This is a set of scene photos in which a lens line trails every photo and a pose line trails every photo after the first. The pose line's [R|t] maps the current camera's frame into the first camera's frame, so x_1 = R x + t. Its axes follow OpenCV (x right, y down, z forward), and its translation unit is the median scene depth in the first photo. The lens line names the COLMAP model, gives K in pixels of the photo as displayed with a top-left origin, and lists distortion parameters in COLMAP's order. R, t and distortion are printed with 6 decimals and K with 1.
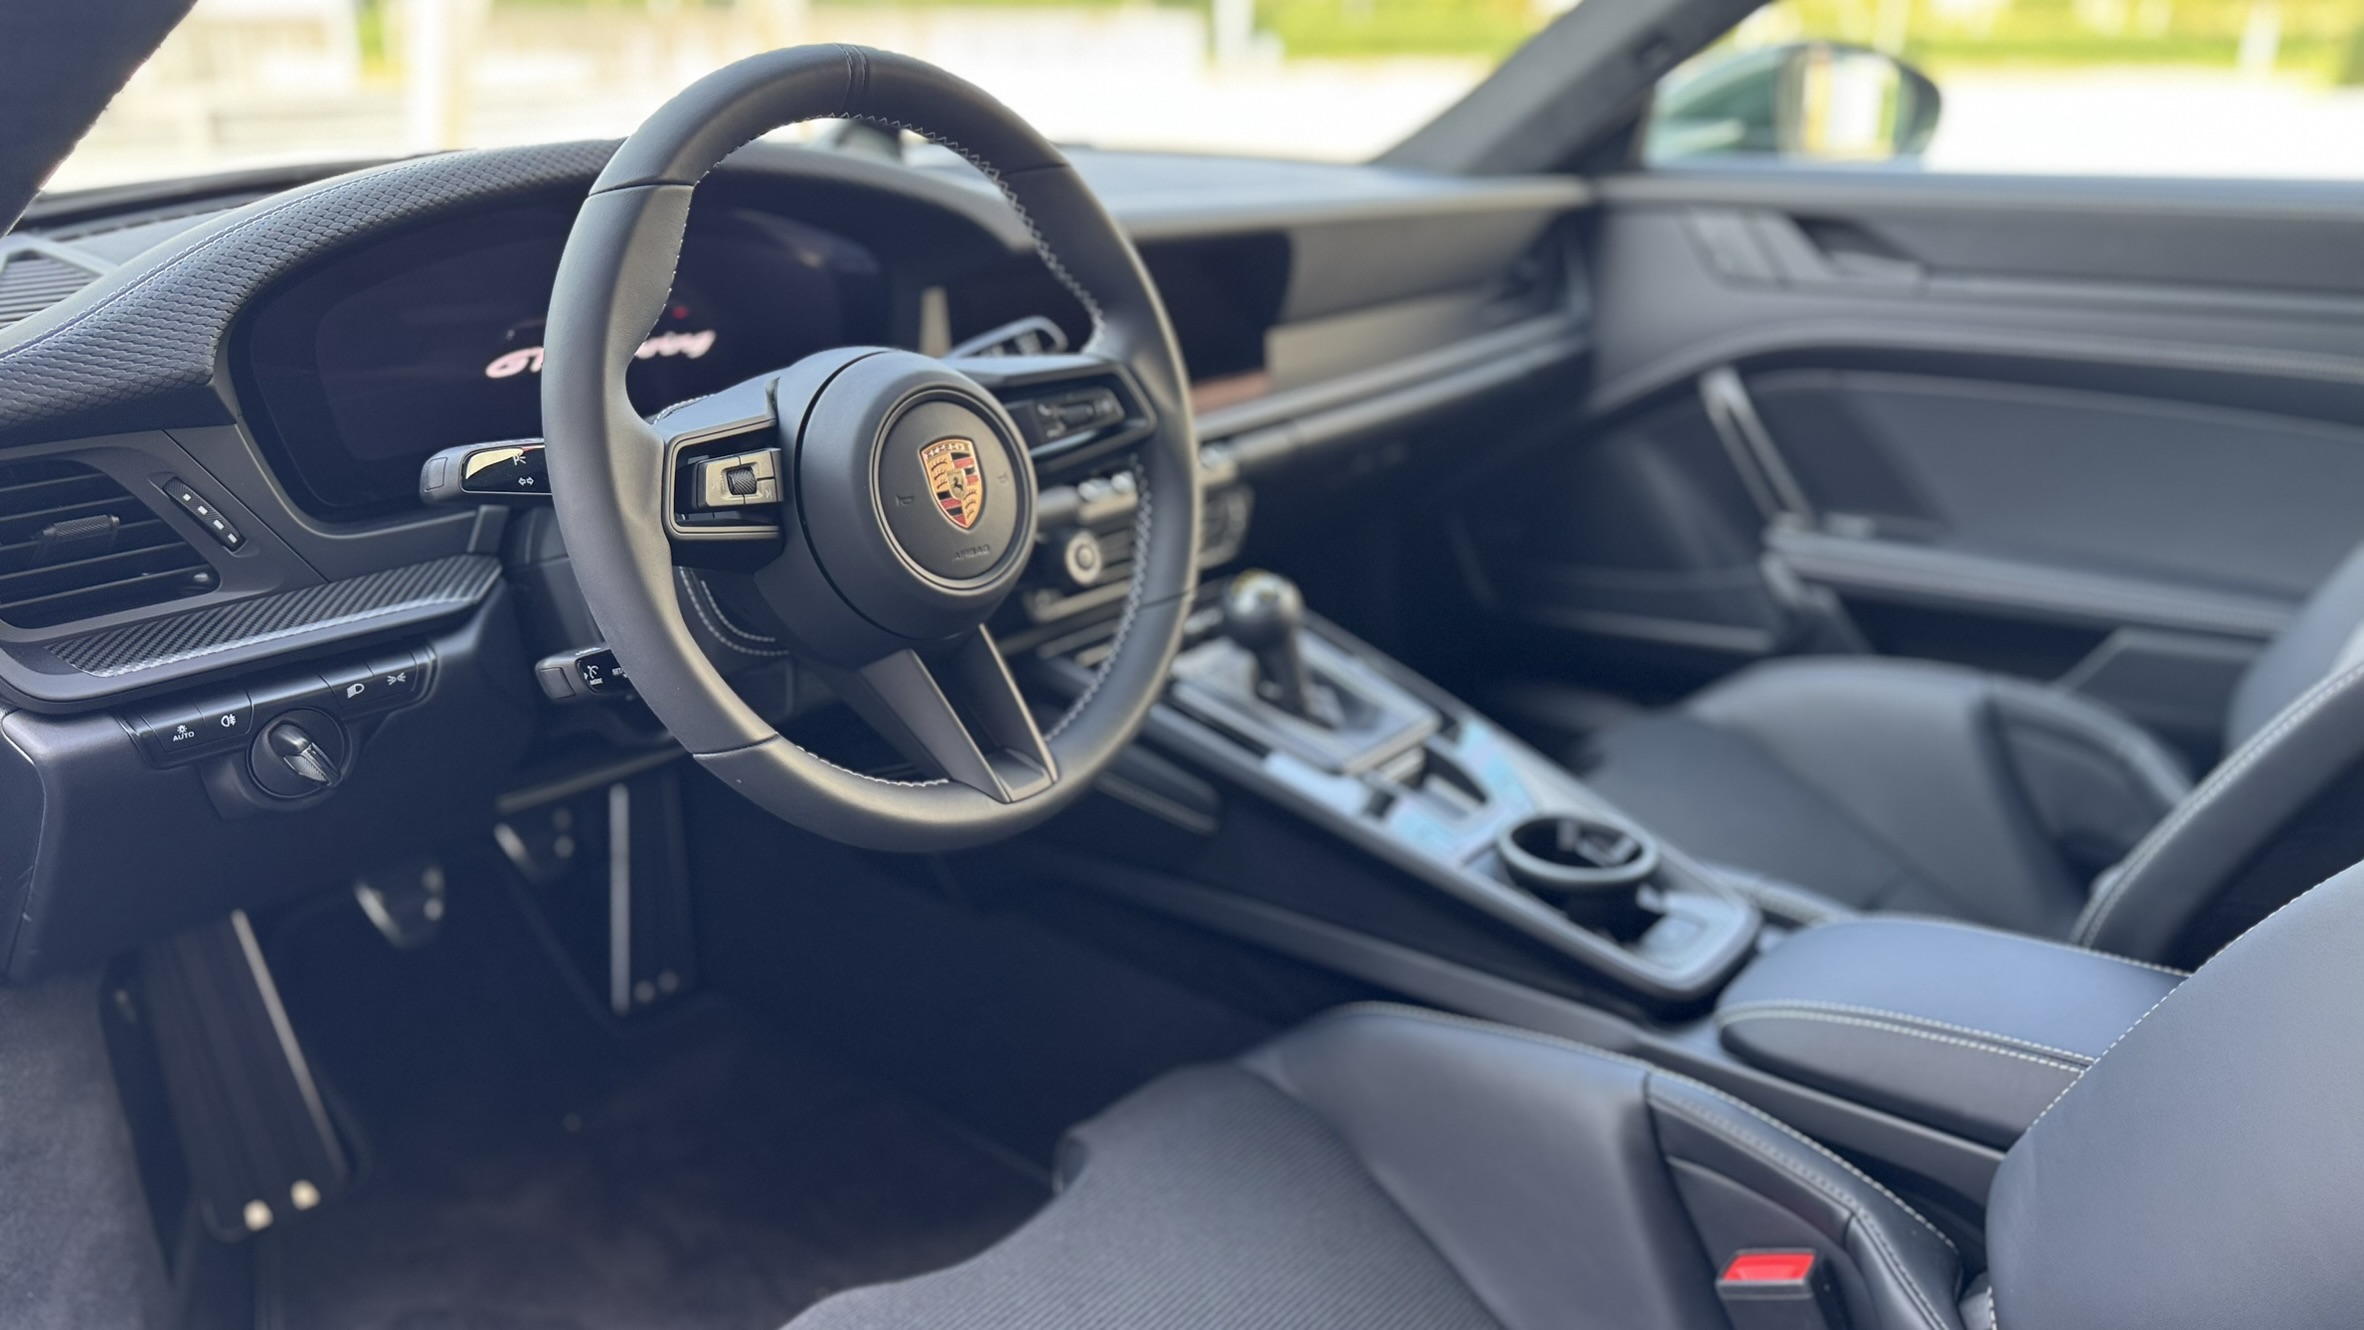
lens RADIAL K [[1694.3, 0, 1182.0], [0, 1694.3, 665.0], [0, 0, 1]] dist [0.117738, -0.203923]
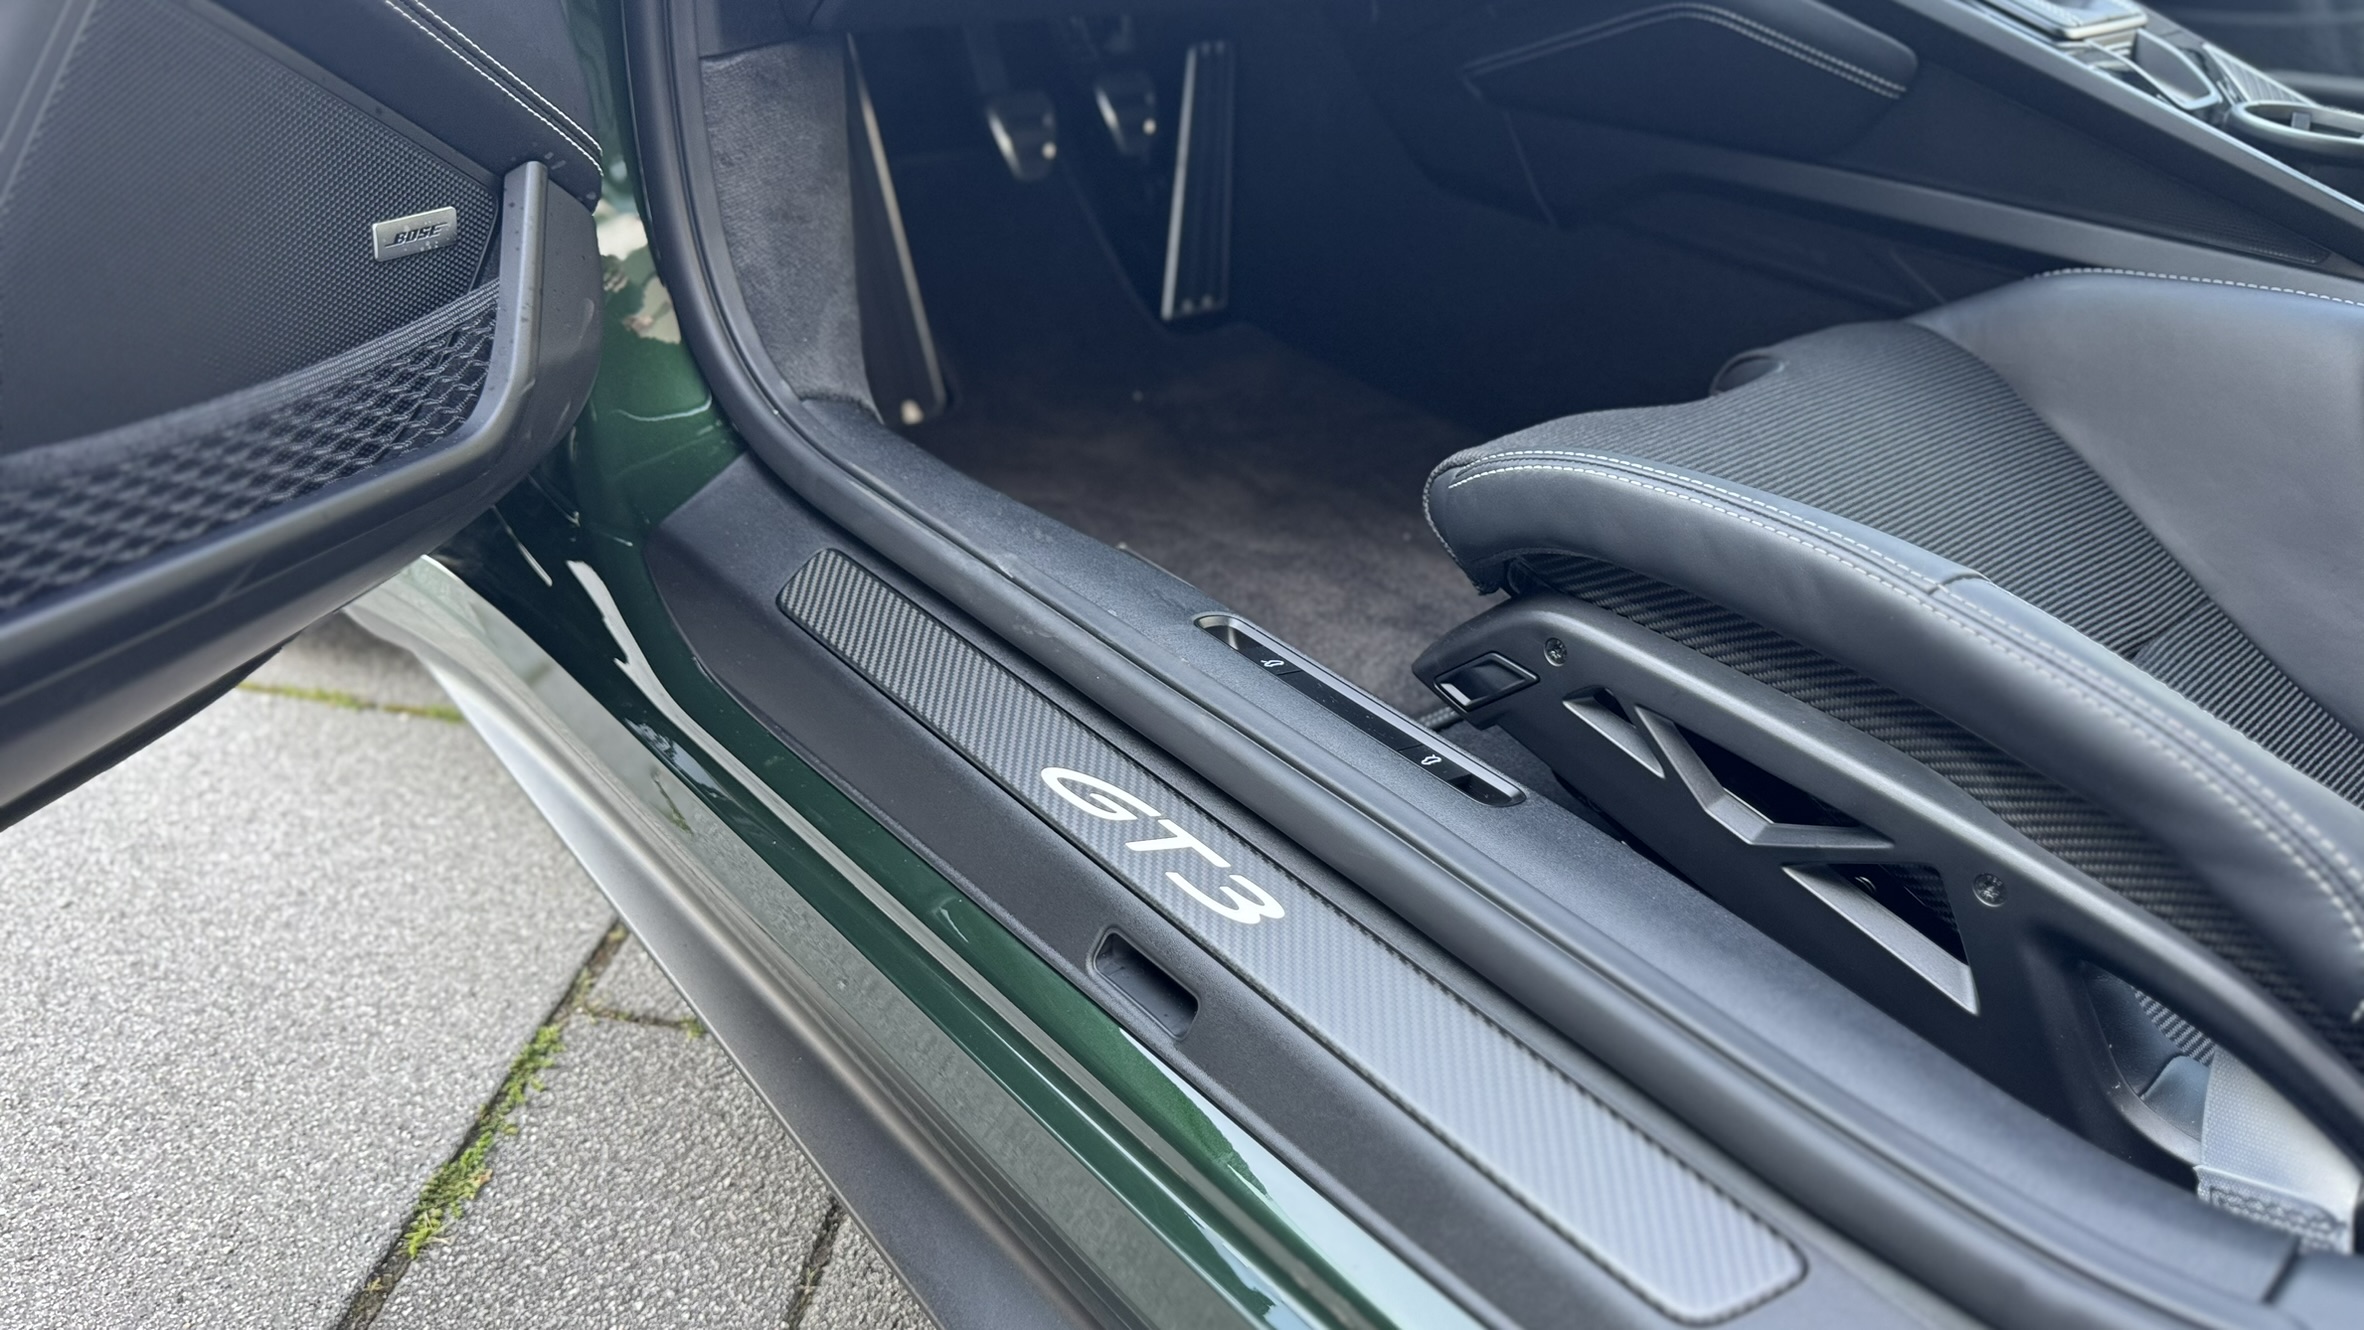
lens RADIAL K [[1721.7, 0, 1182.0], [0, 1721.7, 665.0], [0, 0, 1]] dist [0.166276, -0.499409]
pose [[0.985240, 0.133263, -0.107441, -0.249192], [-0.110455, 0.974417, 0.195733, 0.280195], [0.130776, -0.180976, 0.974754, -0.074700]]
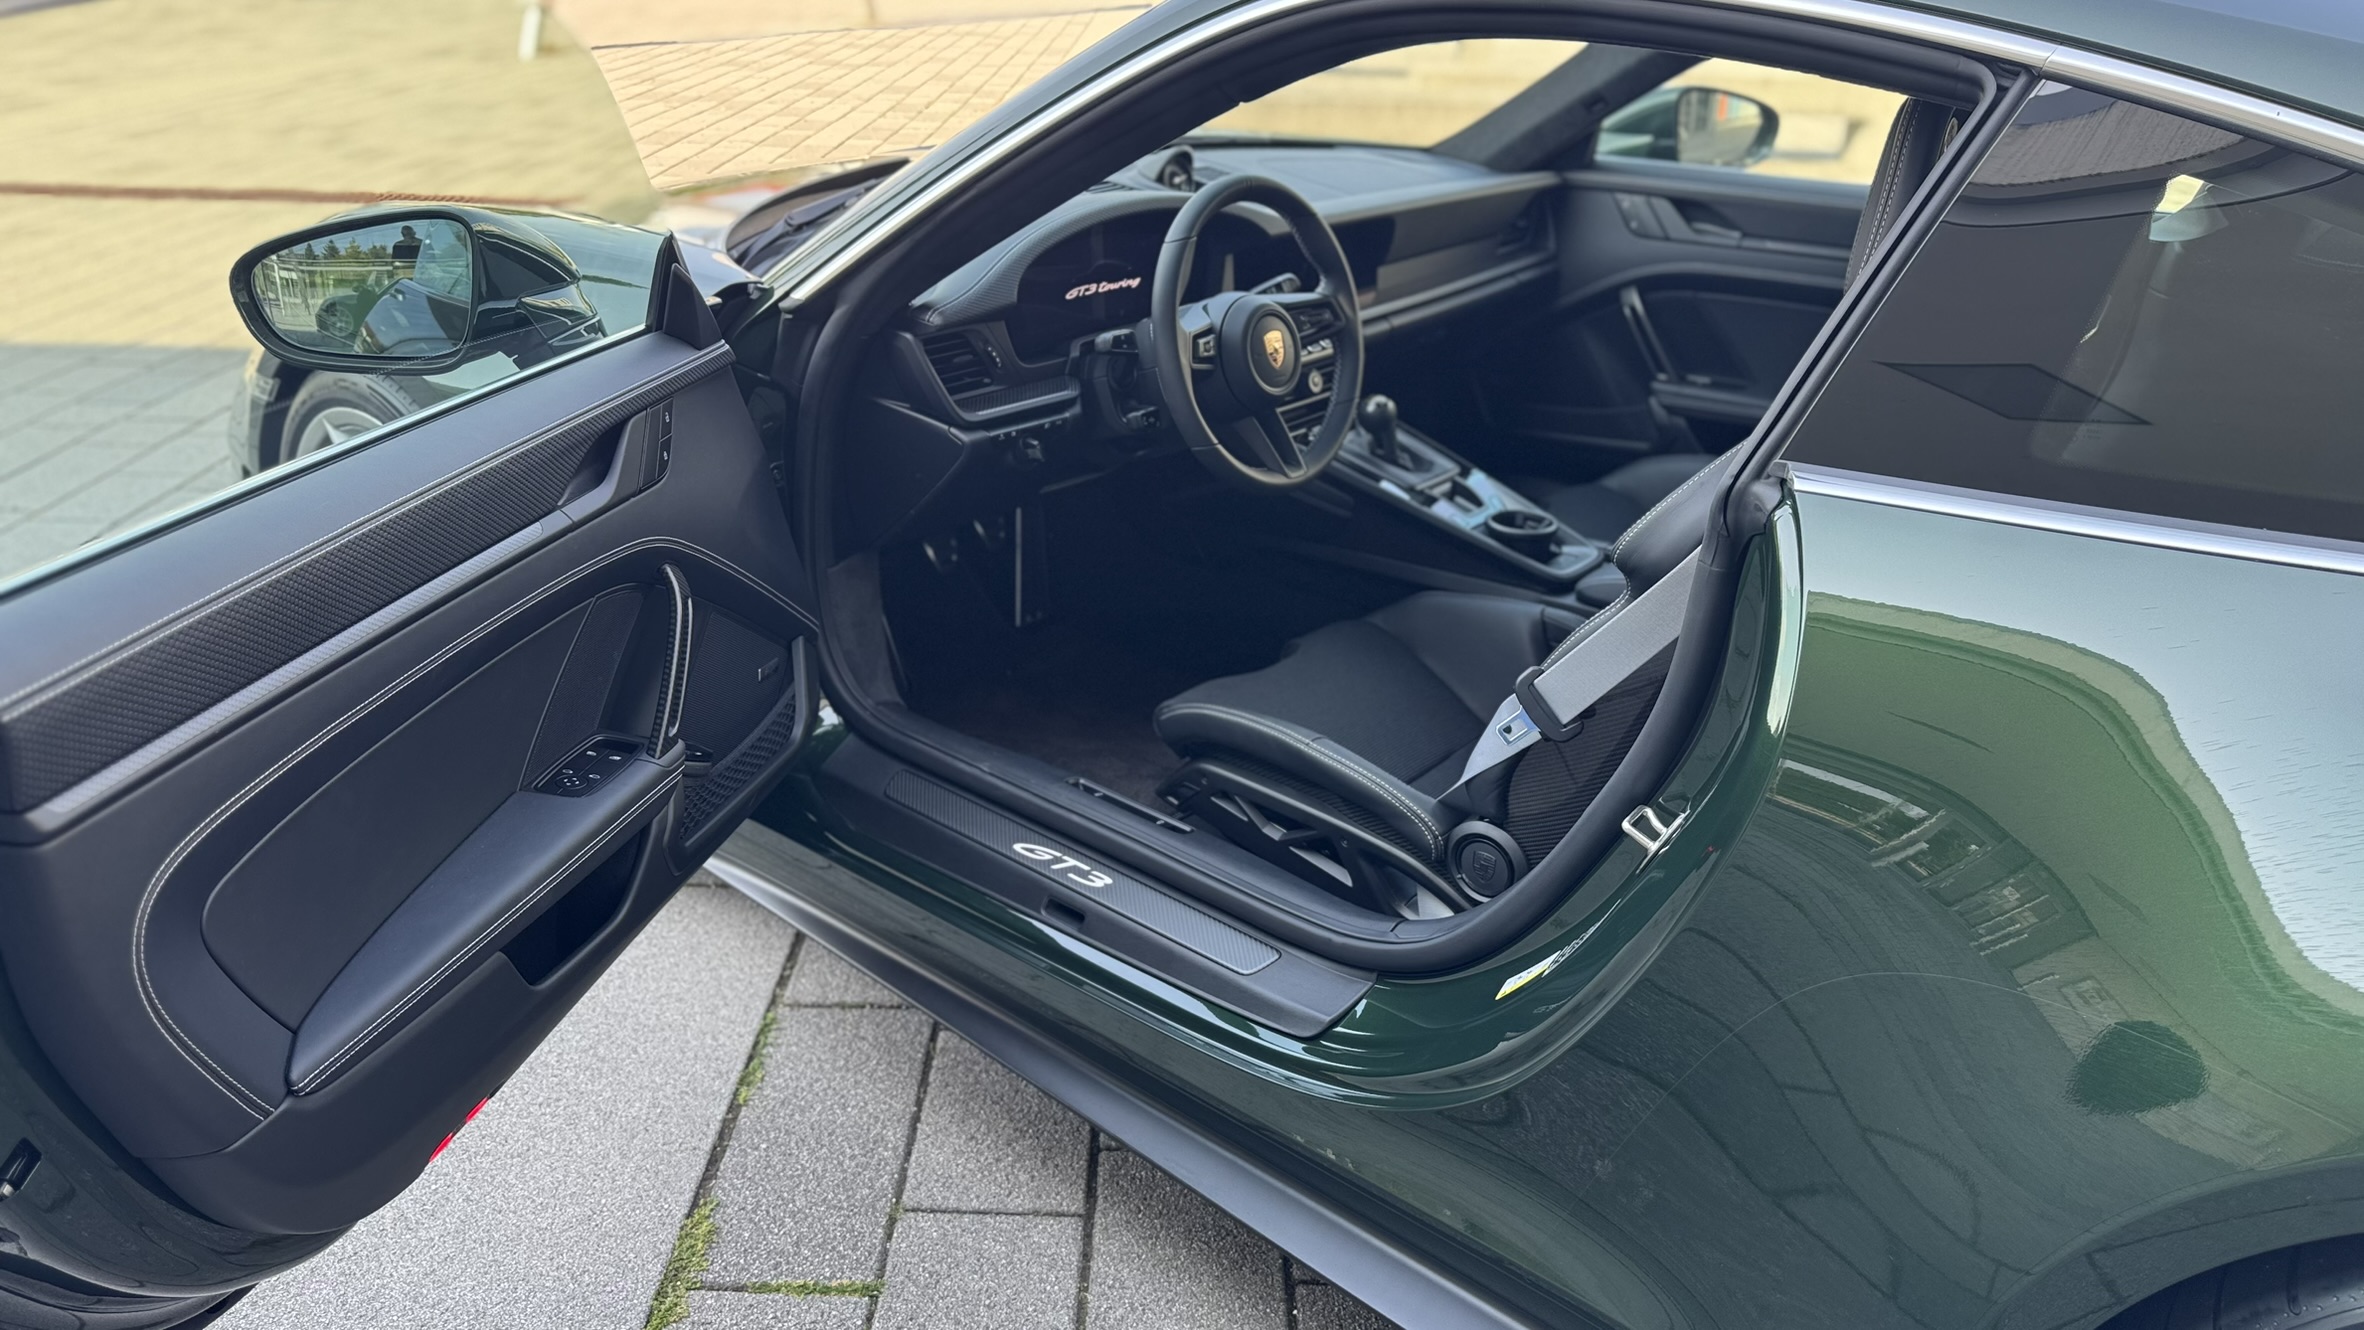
lens RADIAL K [[1694.3, 0, 1182.0], [0, 1694.3, 665.0], [0, 0, 1]] dist [0.117738, -0.203923]
pose [[0.999726, 0.022767, -0.005399, -0.190648], [-0.022245, 0.996351, 0.082405, 0.120531], [0.007256, -0.082262, 0.996584, -1.205822]]
